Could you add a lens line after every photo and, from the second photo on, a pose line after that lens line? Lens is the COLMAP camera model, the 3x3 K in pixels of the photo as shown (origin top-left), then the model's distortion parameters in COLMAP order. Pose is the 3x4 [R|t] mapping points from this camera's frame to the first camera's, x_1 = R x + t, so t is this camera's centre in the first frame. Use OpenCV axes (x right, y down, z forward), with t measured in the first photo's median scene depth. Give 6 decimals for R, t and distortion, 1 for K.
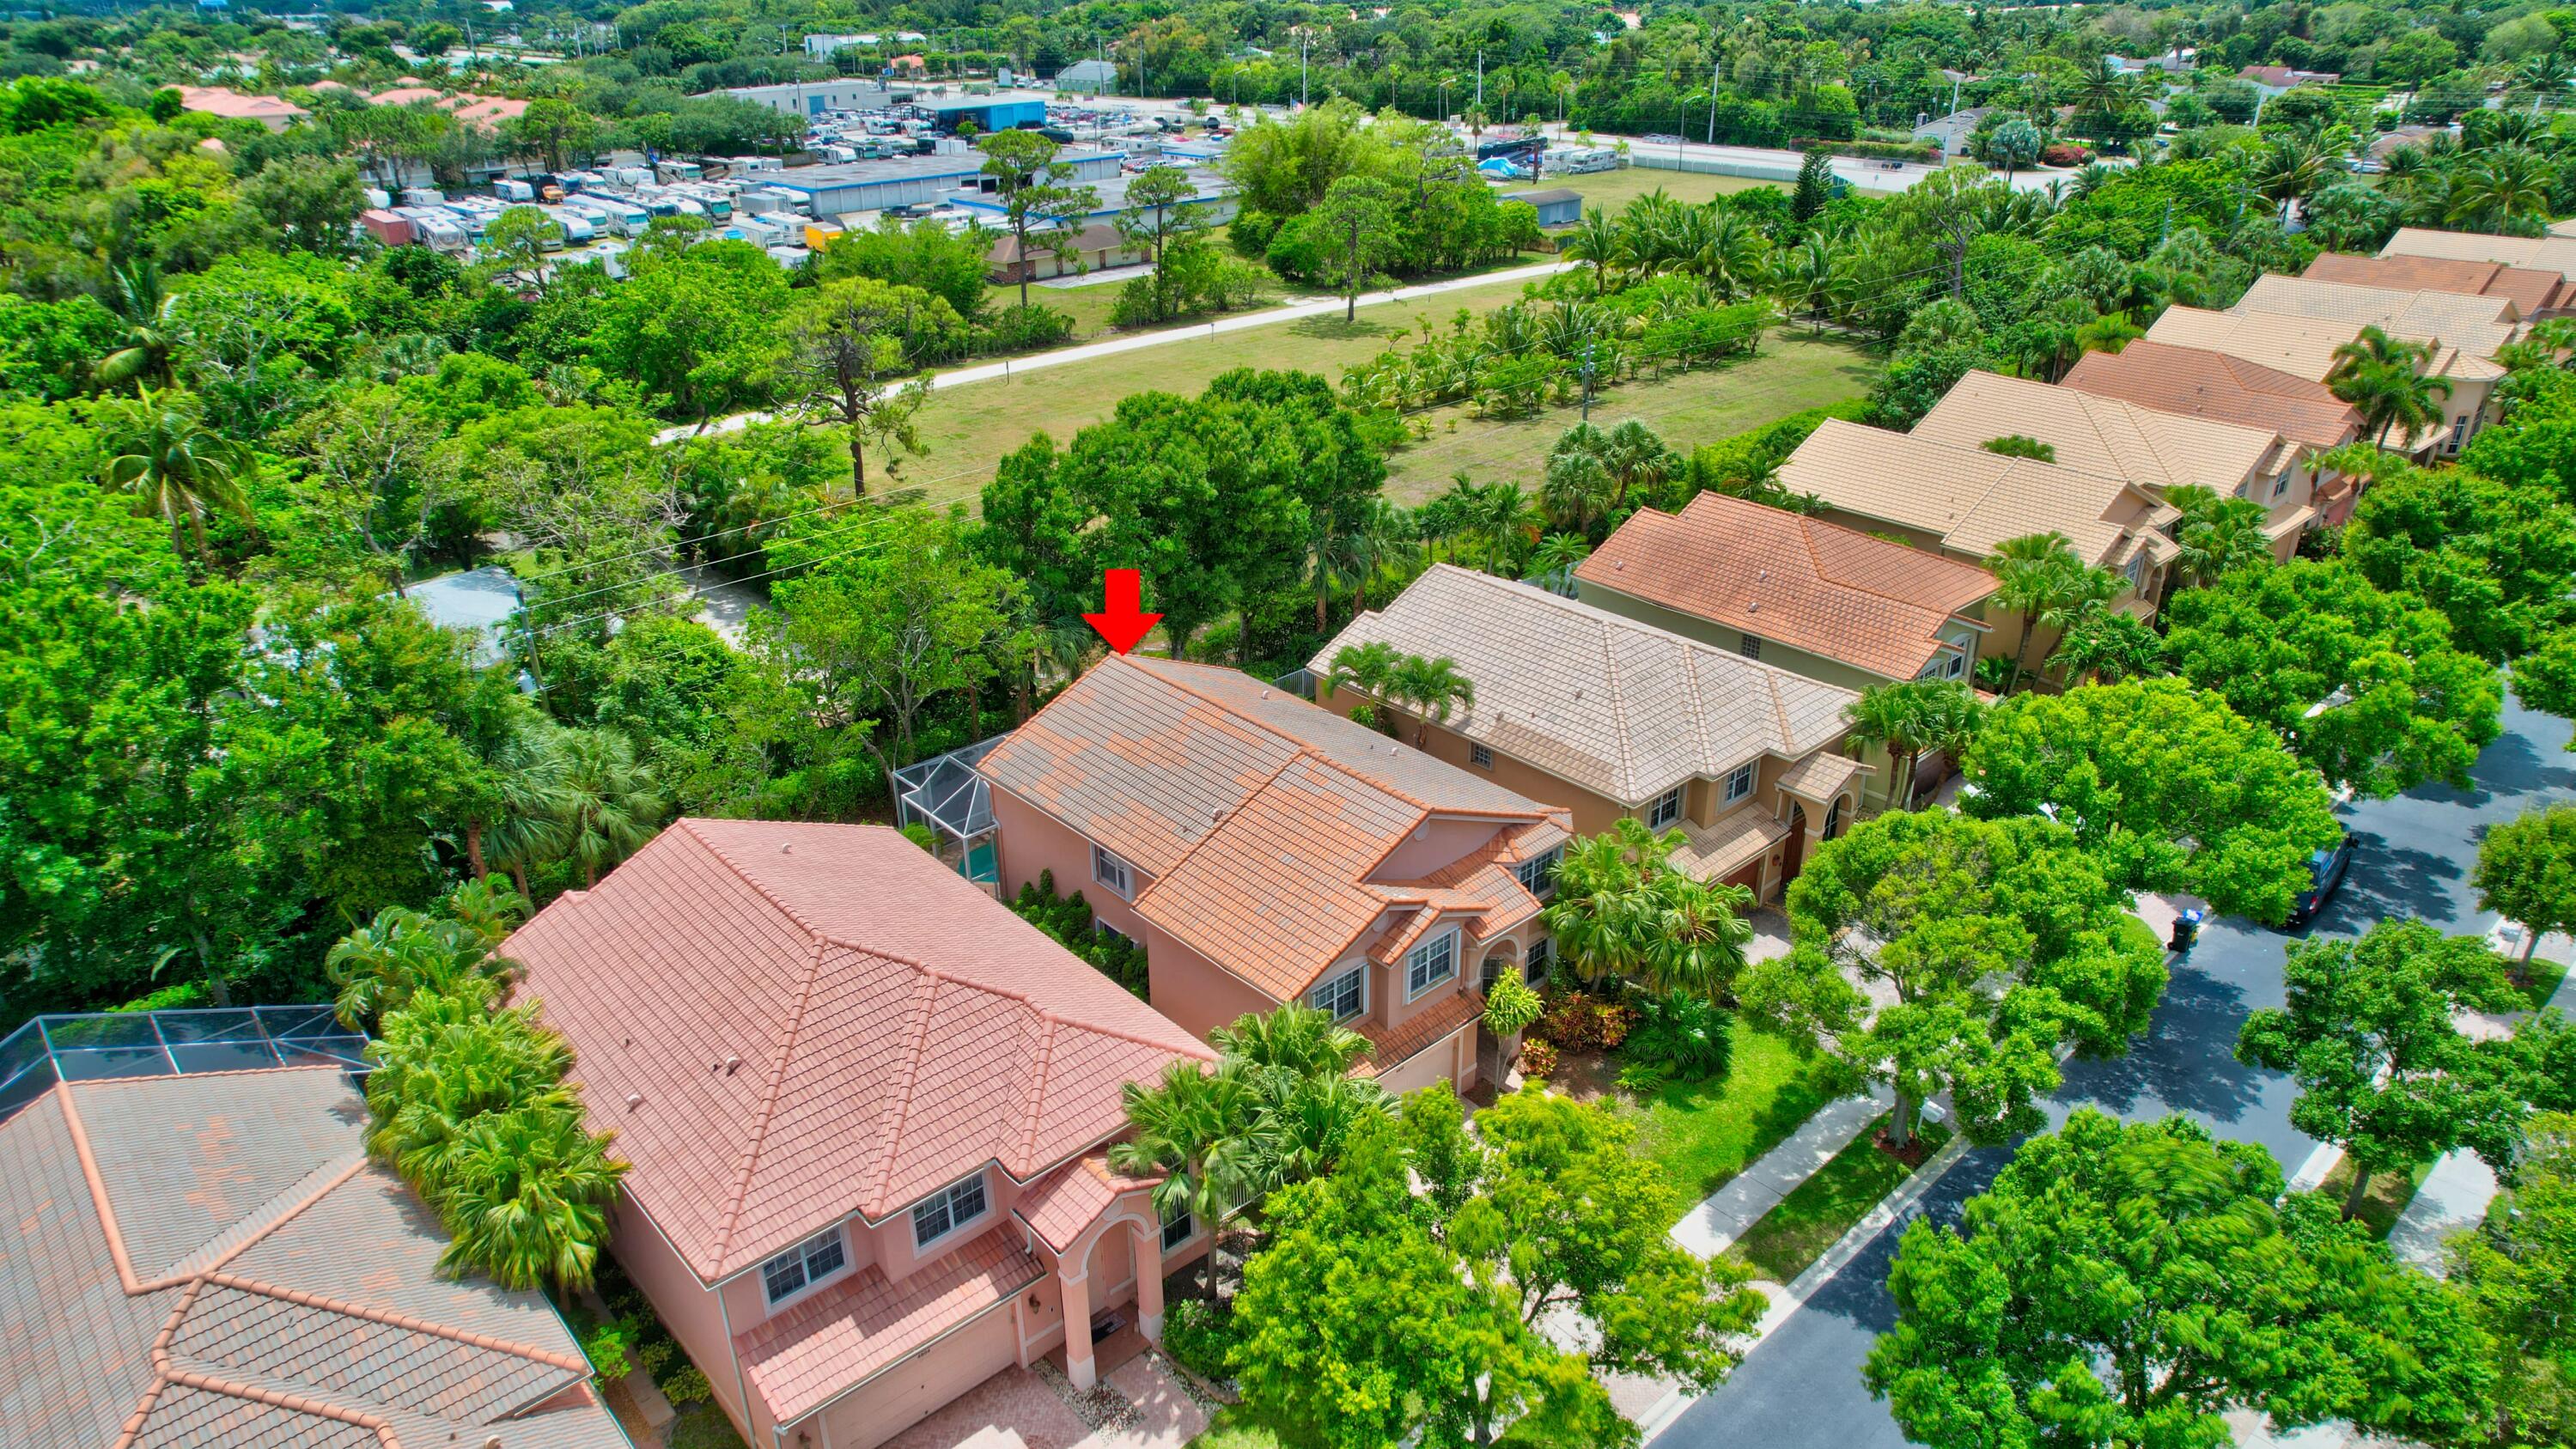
lens RADIAL K [[1631.6, 0, 1273.2], [0, 1631.6, 717.5], [0, 0, 1]] dist [-0.051435, 0.039677]
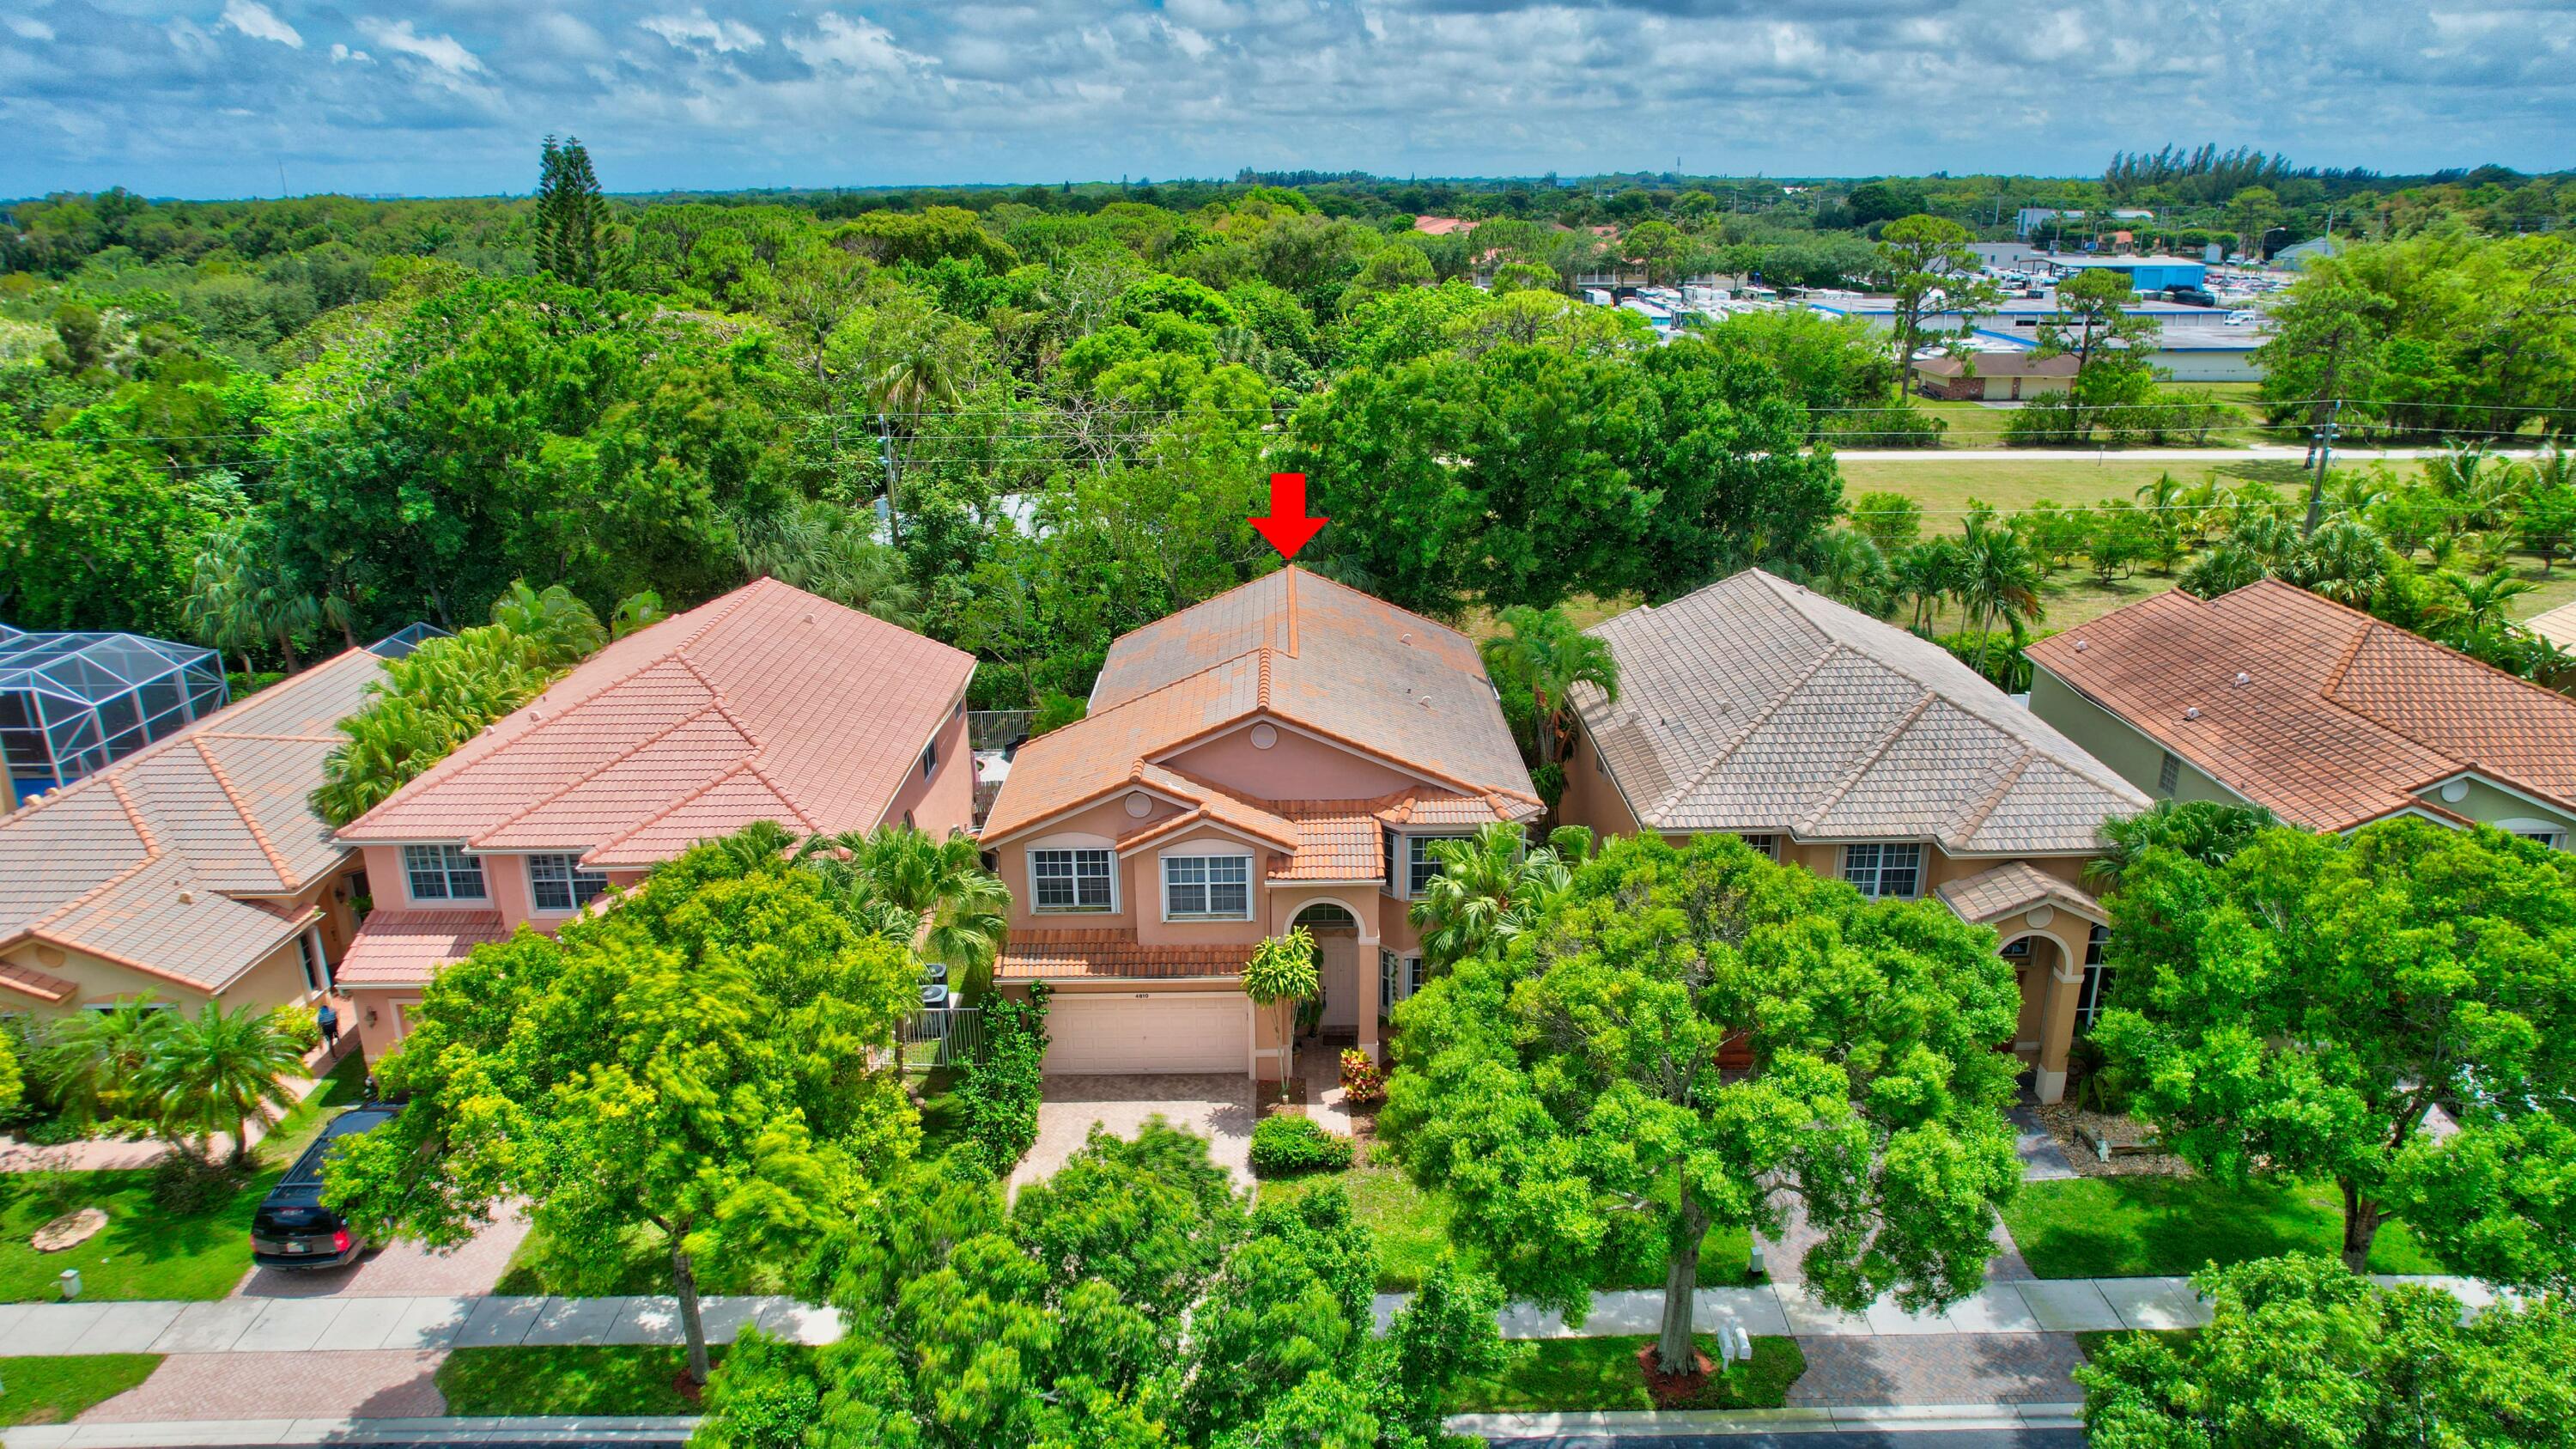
lens RADIAL K [[1631.9, 0, 1298.9], [0, 1631.9, 727.2], [0, 0, 1]] dist [-0.051435, 0.039677]
pose [[0.754413, 0.218391, -0.619004, 0.195633], [-0.281234, 0.959630, -0.004187, 0.020207], [0.593101, 0.177243, 0.785376, 0.113695]]
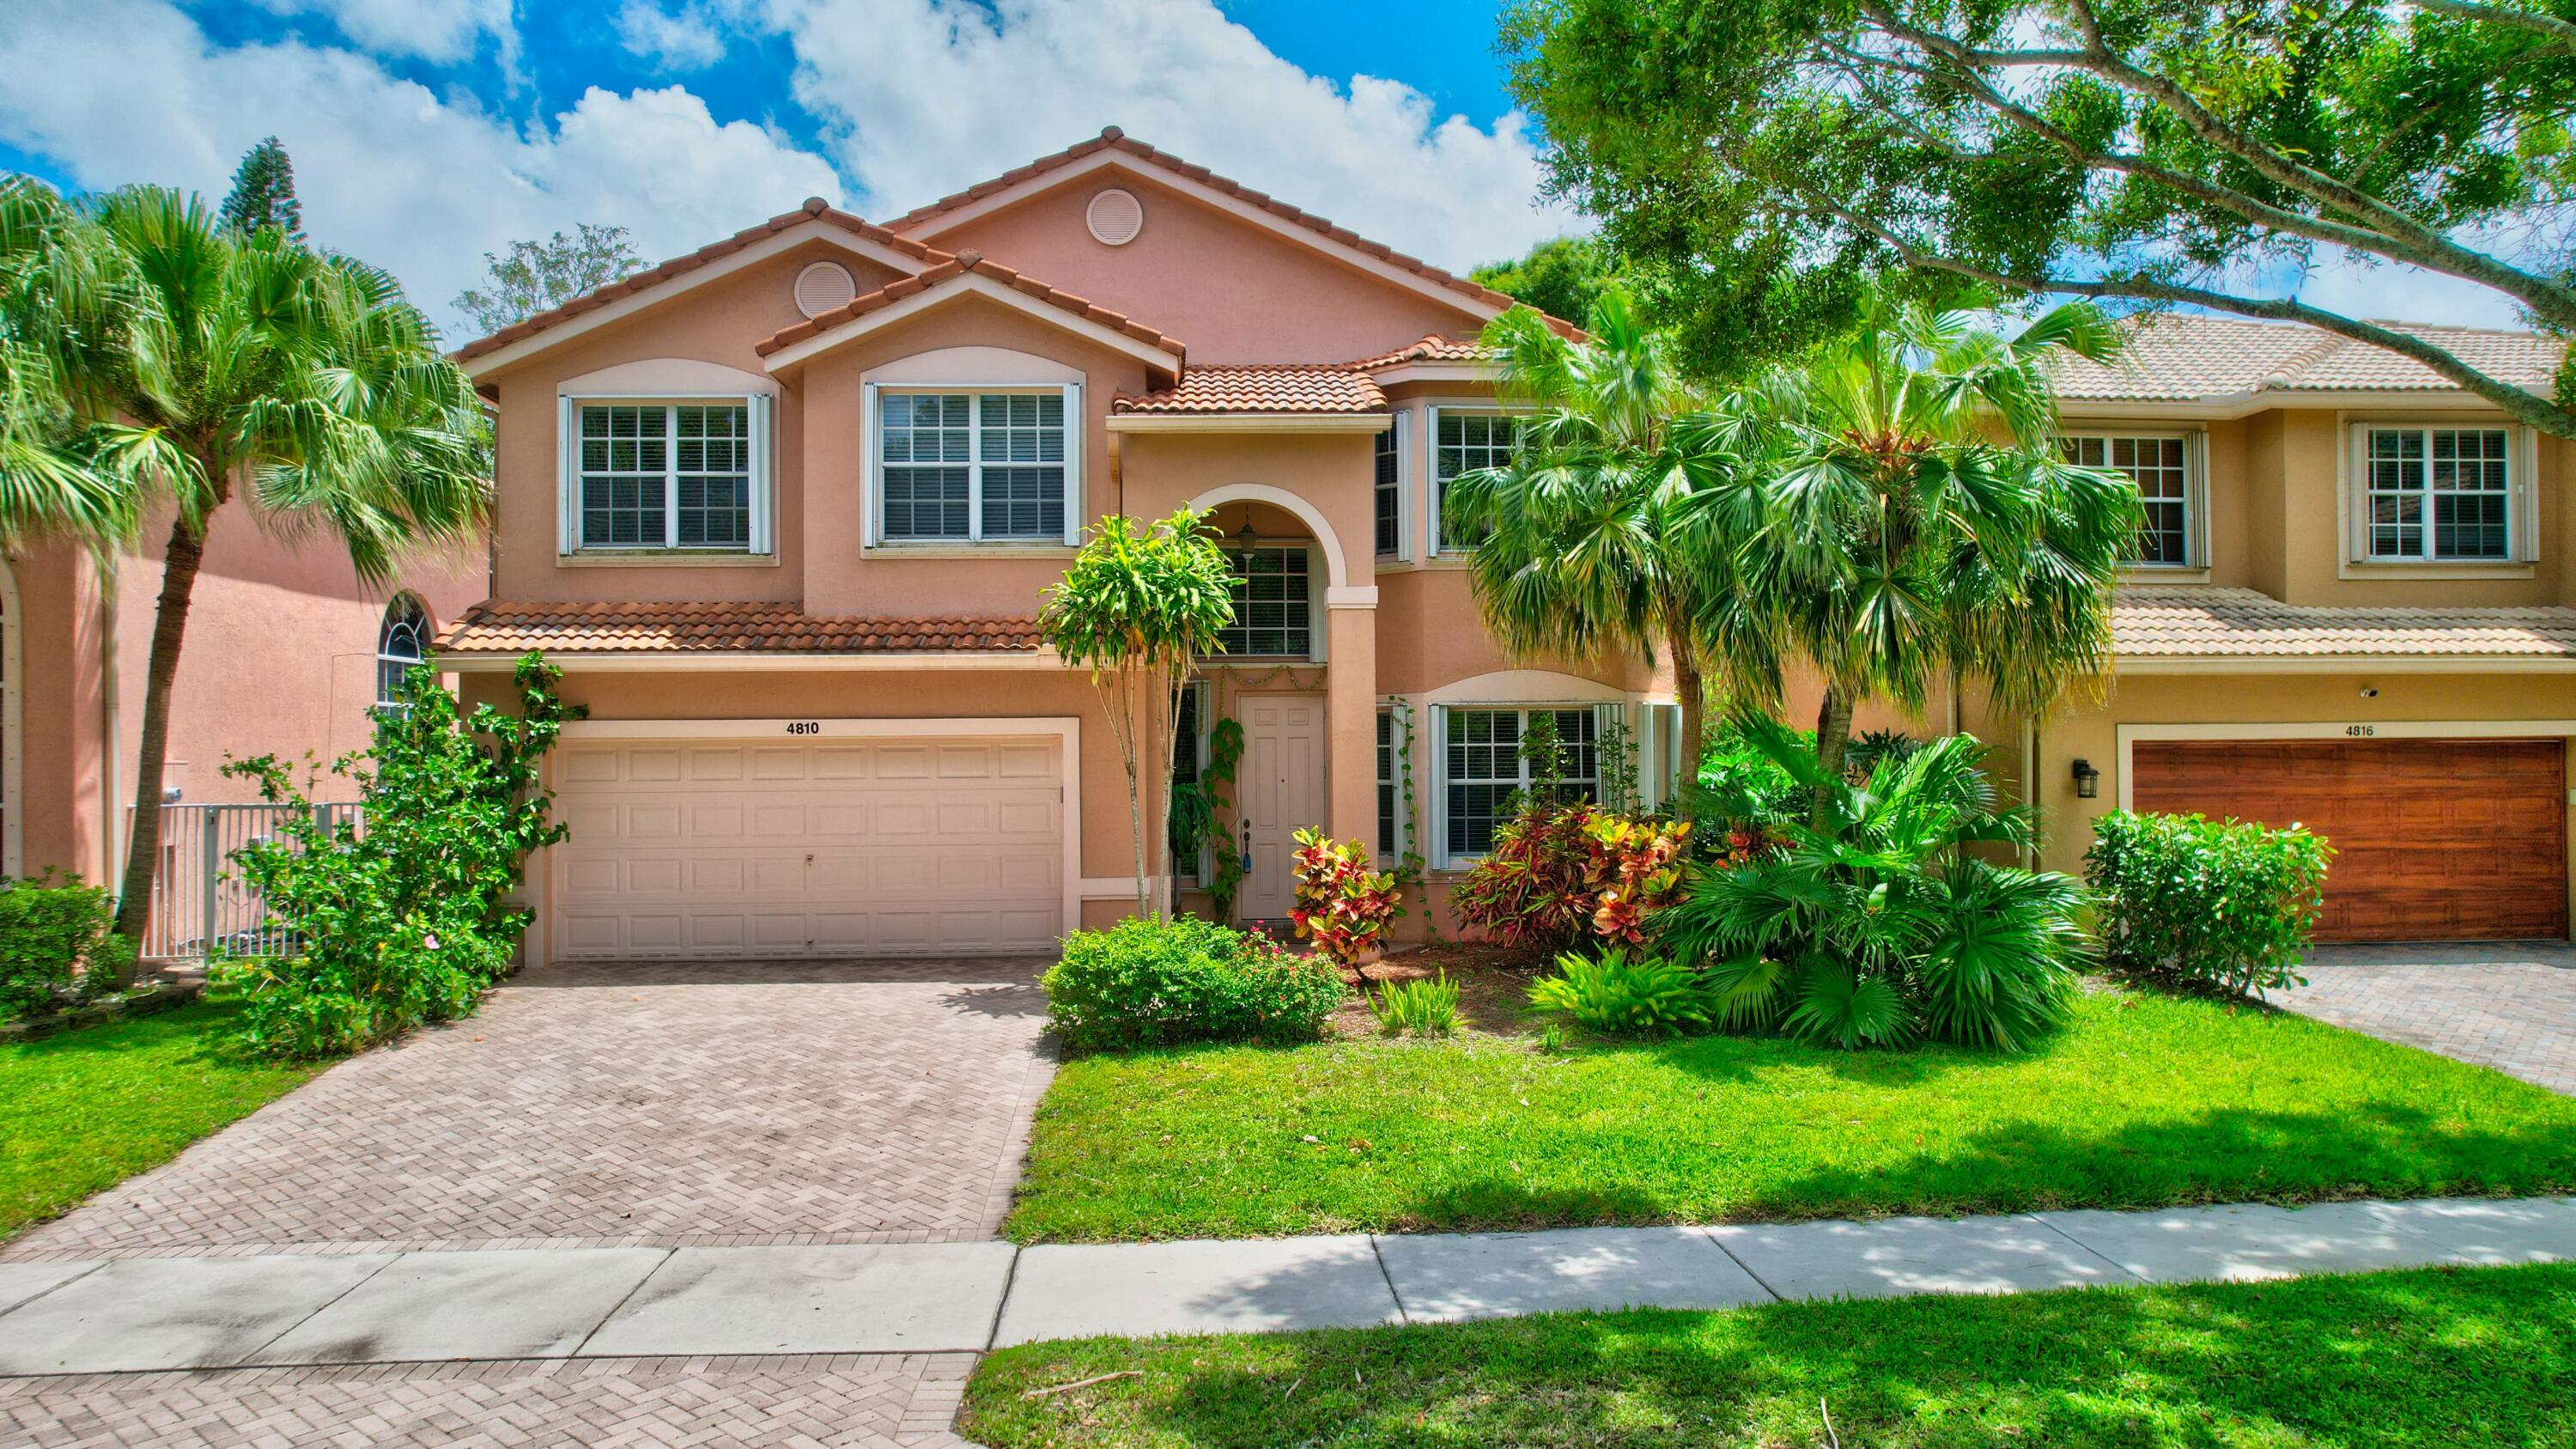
lens RADIAL K [[1631.9, 0, 1301.9], [0, 1631.9, 716.2], [0, 0, 1]] dist [-0.051435, 0.039677]
pose [[0.790985, 0.000913, -0.611835, 0.115161], [-0.263592, 0.902944, -0.339427, 0.094646], [0.552143, 0.429757, 0.714456, 0.253808]]
